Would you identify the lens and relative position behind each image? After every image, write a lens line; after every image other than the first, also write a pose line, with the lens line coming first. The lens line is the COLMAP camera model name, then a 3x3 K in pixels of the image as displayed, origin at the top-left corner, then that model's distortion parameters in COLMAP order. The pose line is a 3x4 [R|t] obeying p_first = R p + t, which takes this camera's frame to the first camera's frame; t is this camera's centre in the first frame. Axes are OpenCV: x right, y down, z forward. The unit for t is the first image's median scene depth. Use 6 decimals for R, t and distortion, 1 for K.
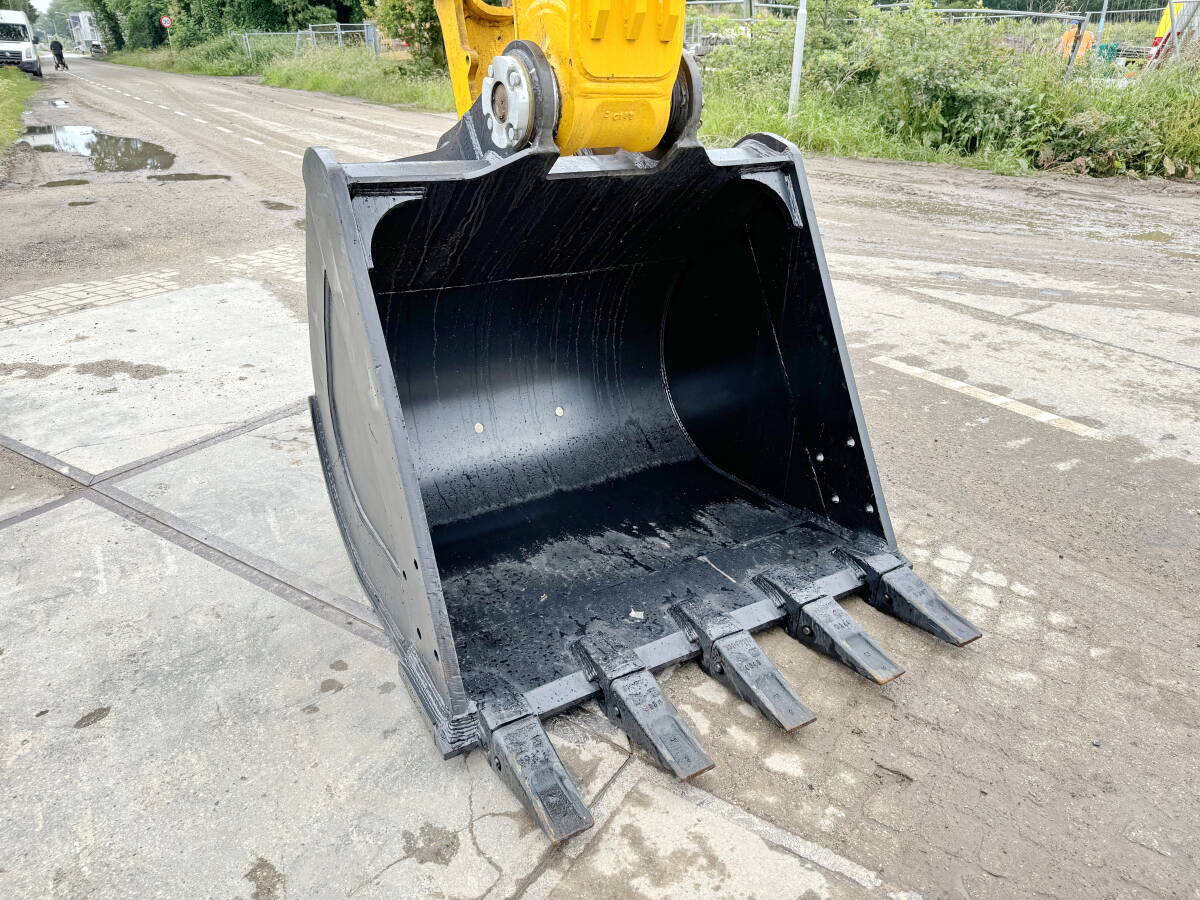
lens RADIAL K [[835.6, 0, 598.0], [0, 835.6, 453.7], [0, 0, 1]] dist [0.072761, -0.087012]
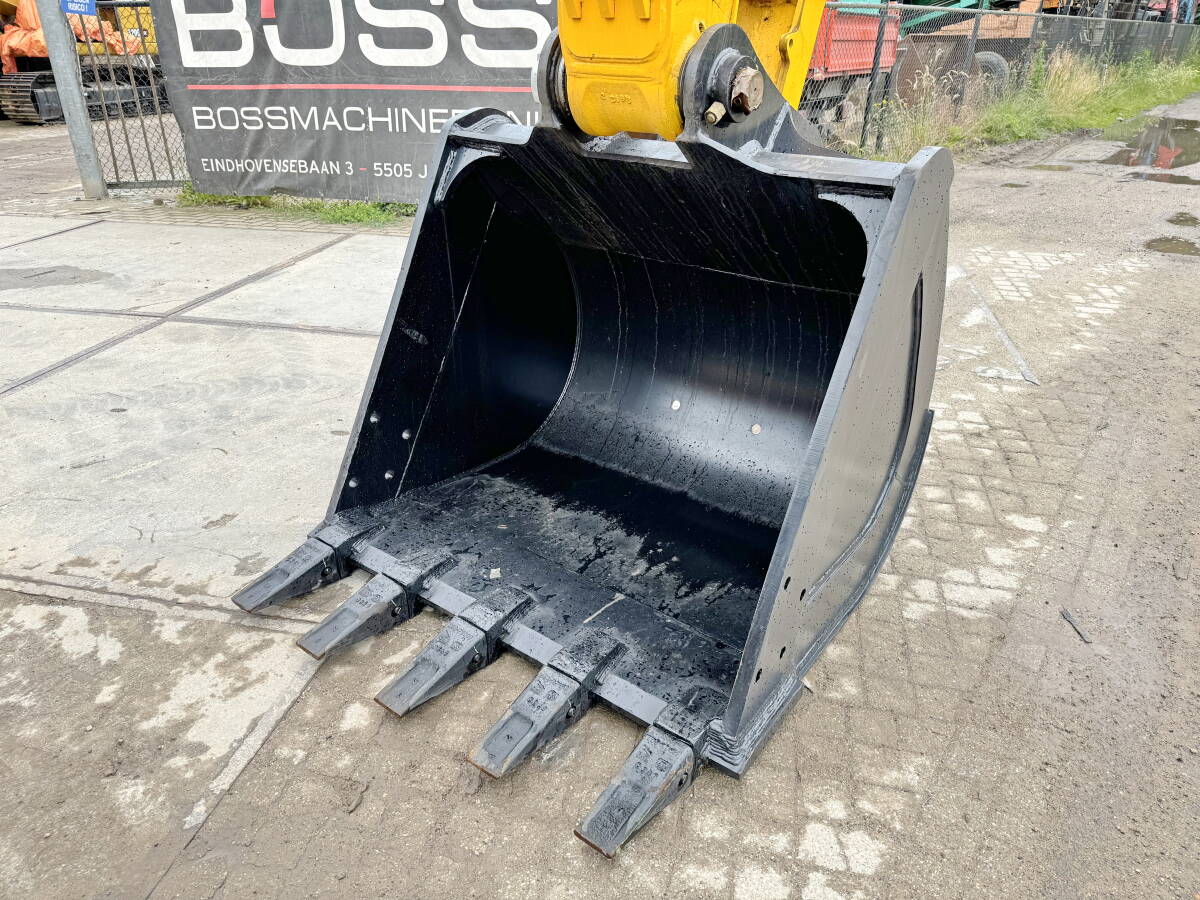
lens RADIAL K [[835.6, 0, 598.0], [0, 835.6, 453.7], [0, 0, 1]] dist [0.072761, -0.087012]
pose [[0.356812, 0.407768, -0.840482, 0.838217], [-0.401947, 0.879177, 0.255901, -0.238894], [0.843281, 0.246521, 0.477602, 0.526722]]
